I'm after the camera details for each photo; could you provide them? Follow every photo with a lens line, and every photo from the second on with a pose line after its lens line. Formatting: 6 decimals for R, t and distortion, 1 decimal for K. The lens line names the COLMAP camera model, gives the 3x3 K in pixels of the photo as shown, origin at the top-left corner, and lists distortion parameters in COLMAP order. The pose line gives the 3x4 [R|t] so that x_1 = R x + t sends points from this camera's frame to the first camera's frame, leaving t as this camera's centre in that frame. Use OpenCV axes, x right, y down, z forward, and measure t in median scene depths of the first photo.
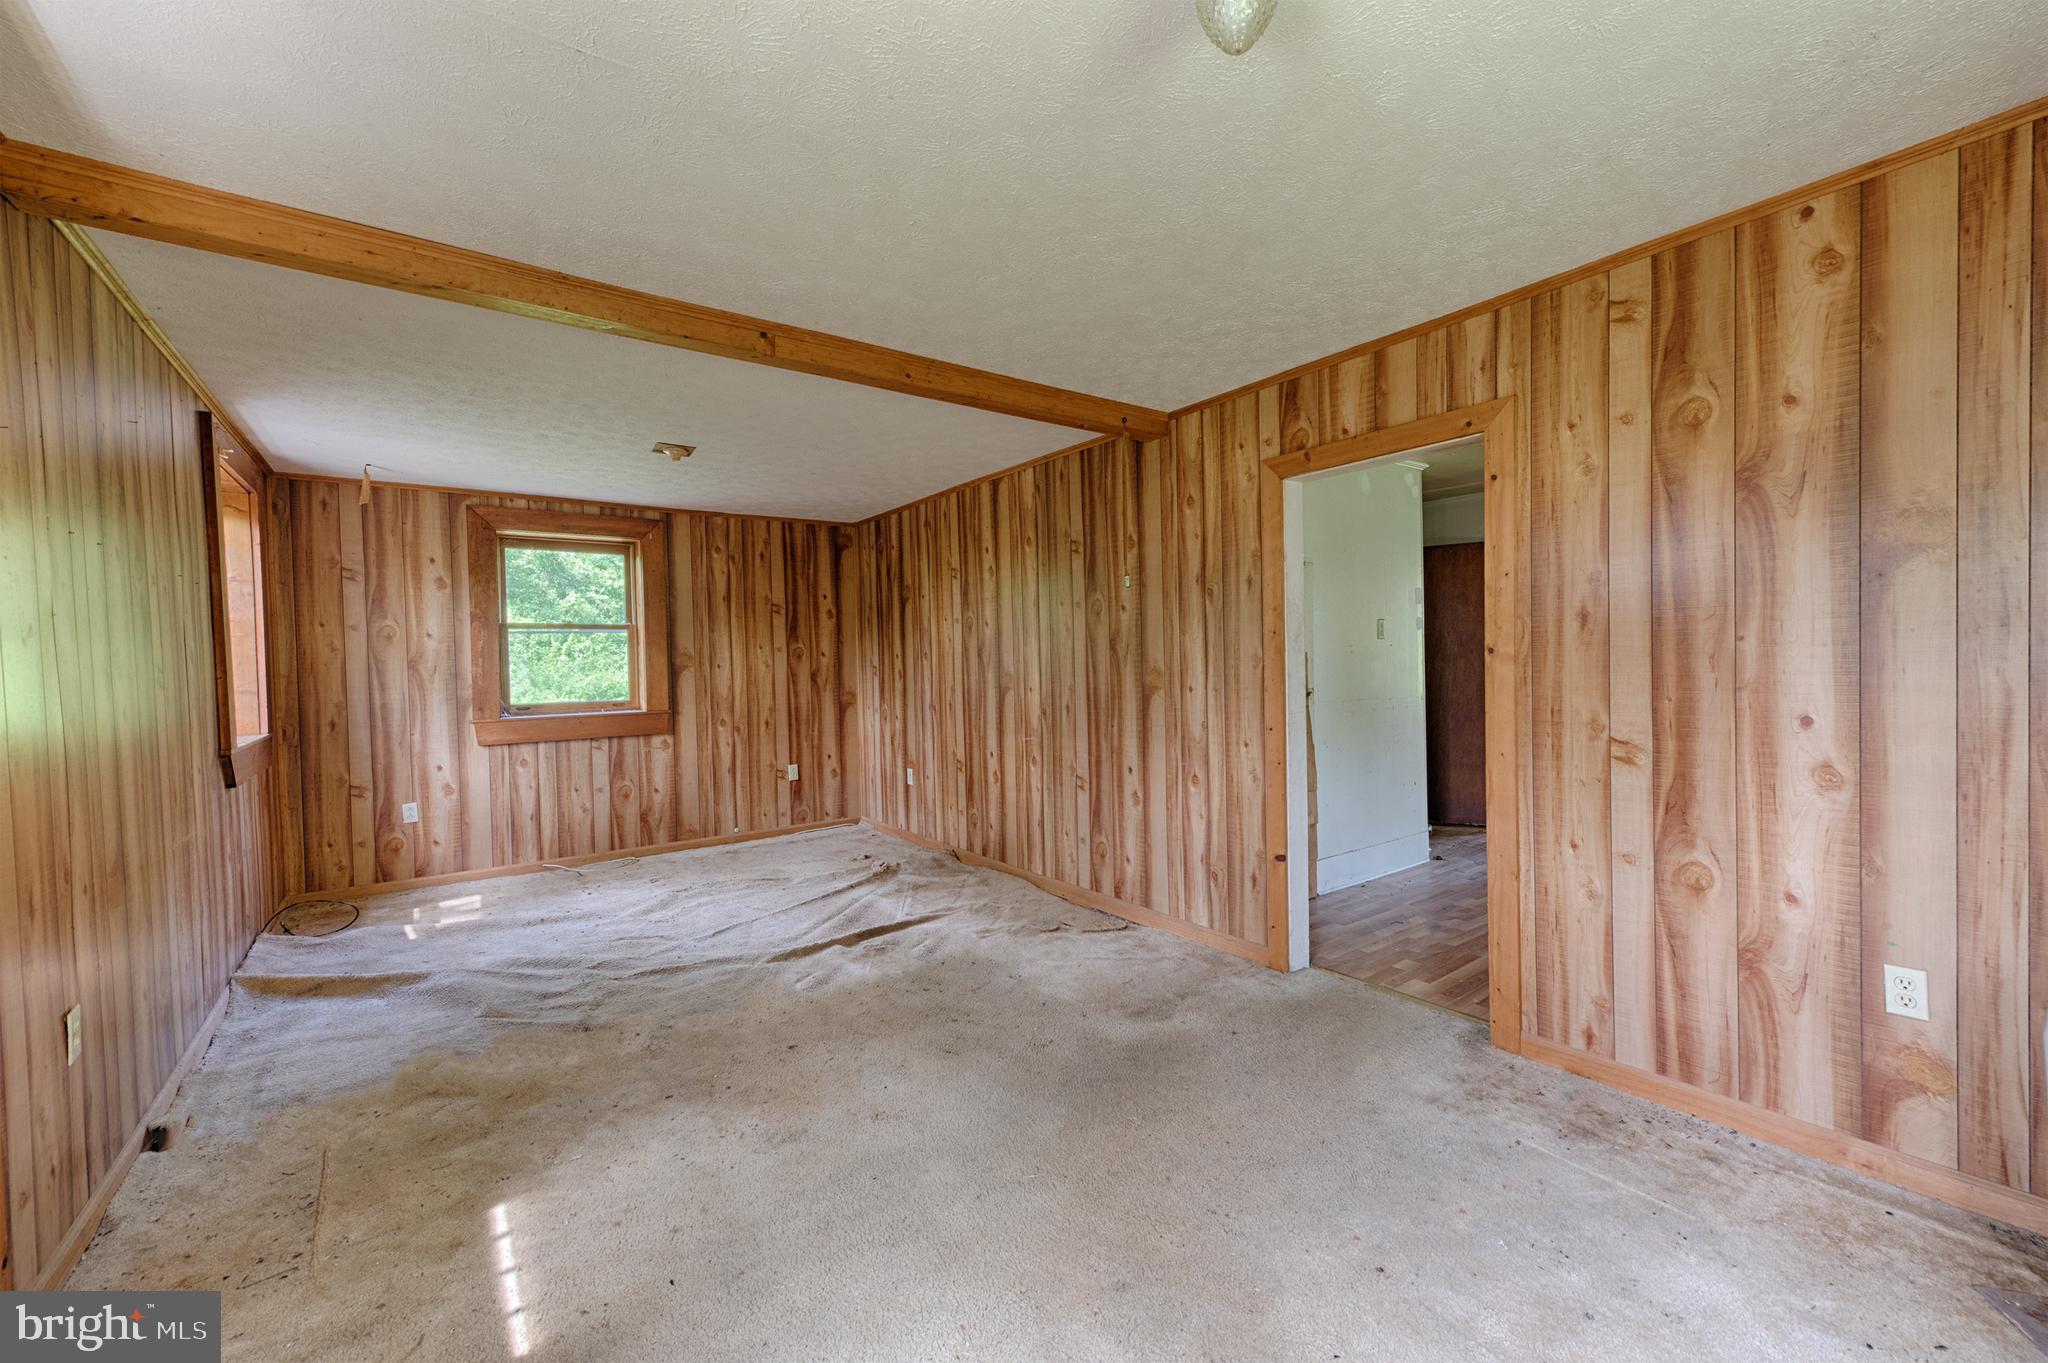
lens RADIAL K [[813.5, 0, 1029.9], [0, 813.5, 680.7], [0, 0, 1]] dist [-0.011121, -0.000176]
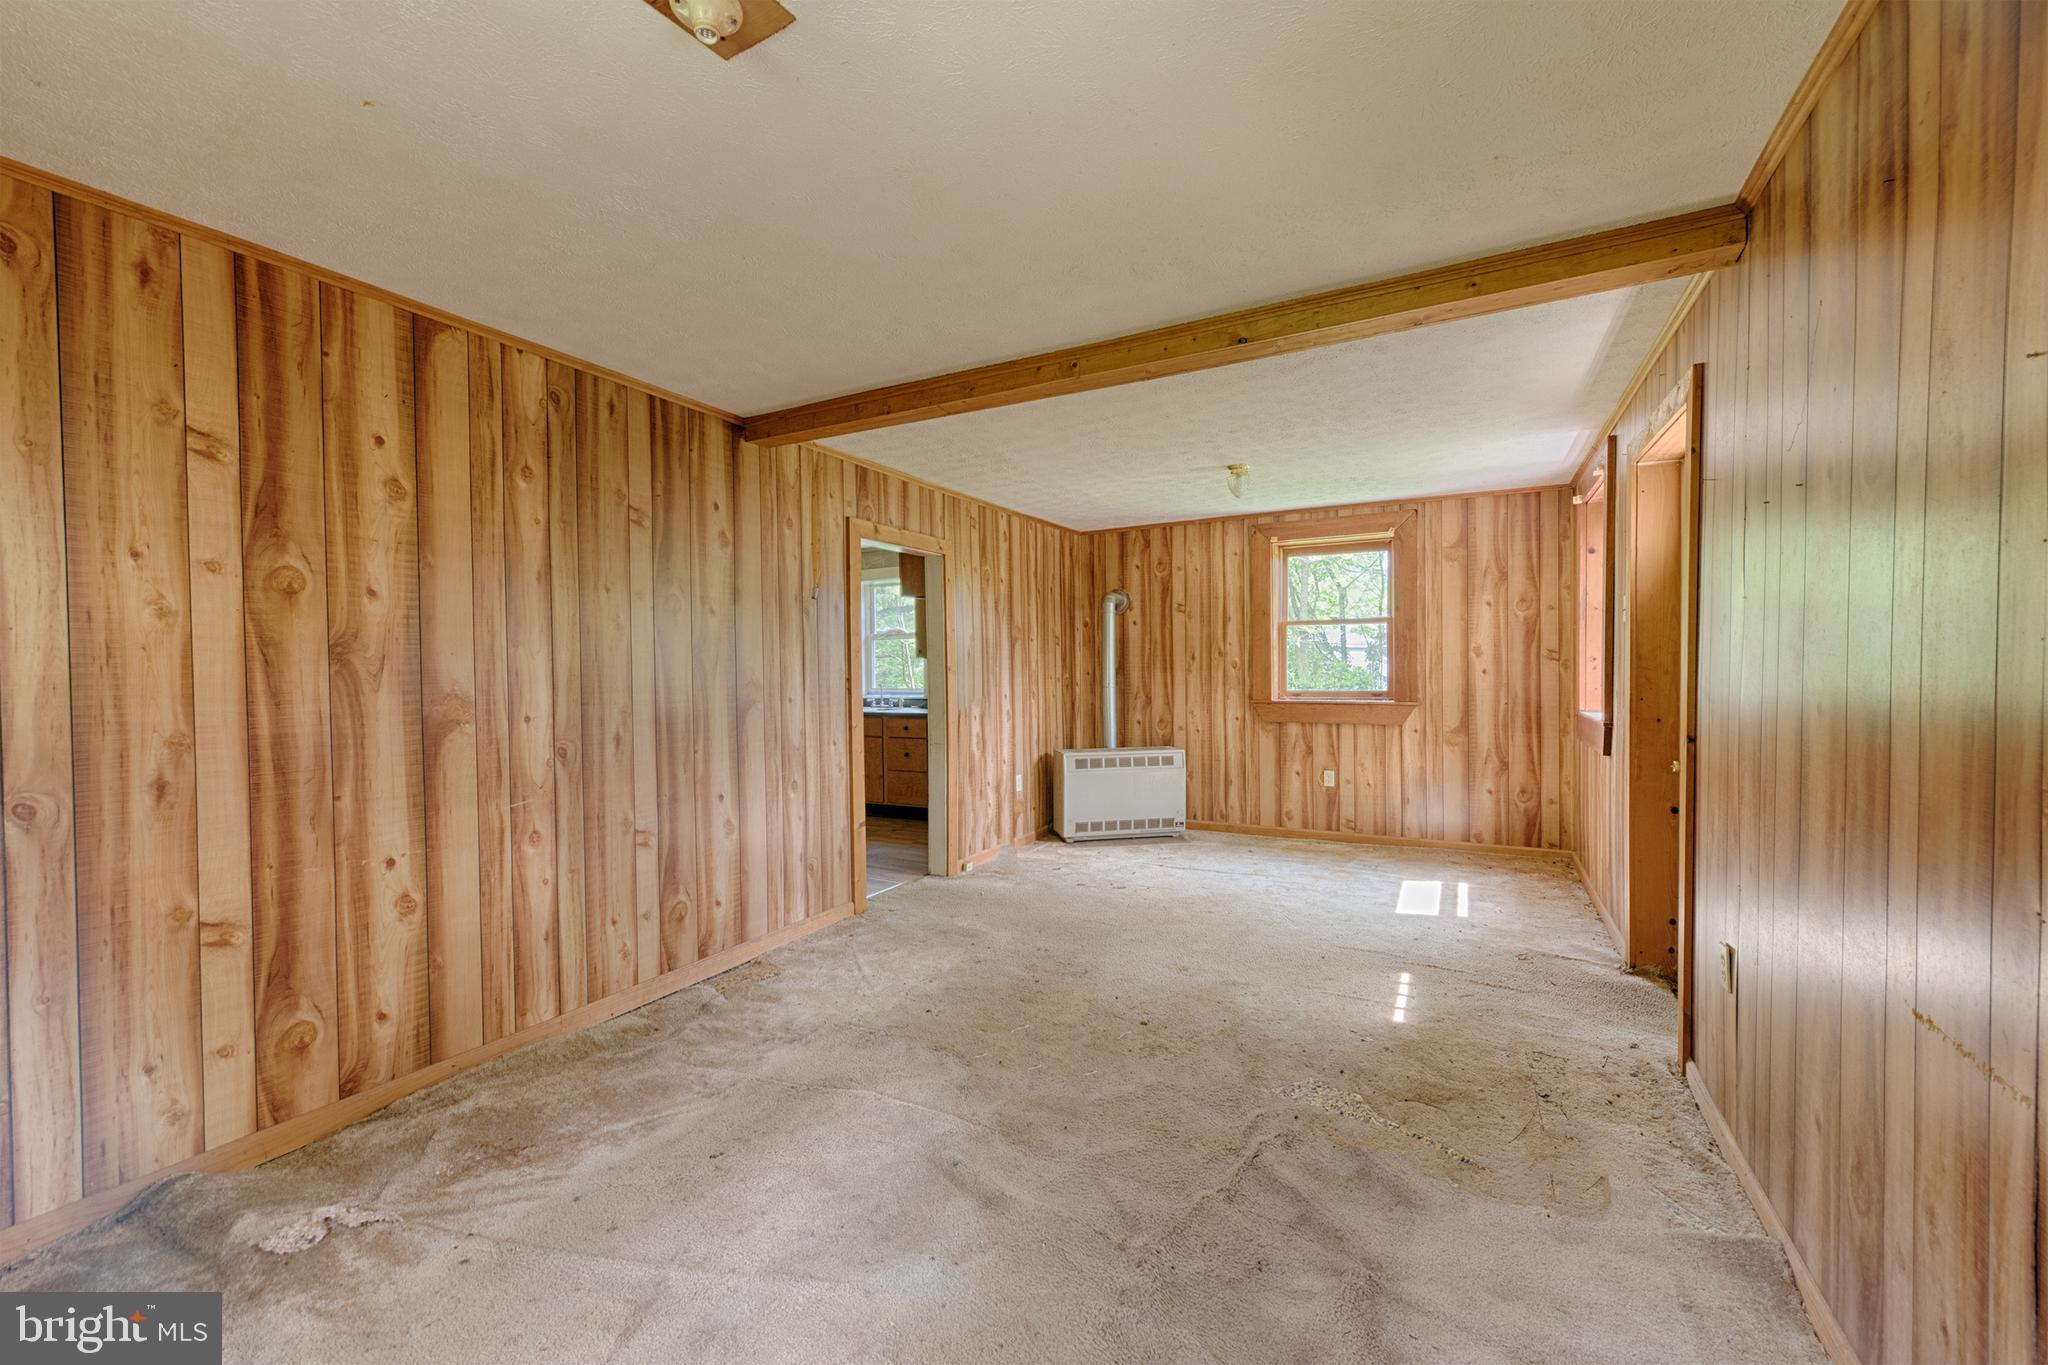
lens RADIAL K [[813.5, 0, 1029.9], [0, 813.5, 681.7], [0, 0, 1]] dist [-0.011121, -0.000176]
pose [[-0.434091, 0.012659, 0.900780, -0.767215], [0.039190, 0.999220, 0.004844, -0.005746], [-0.900016, 0.037404, -0.434248, 1.020188]]
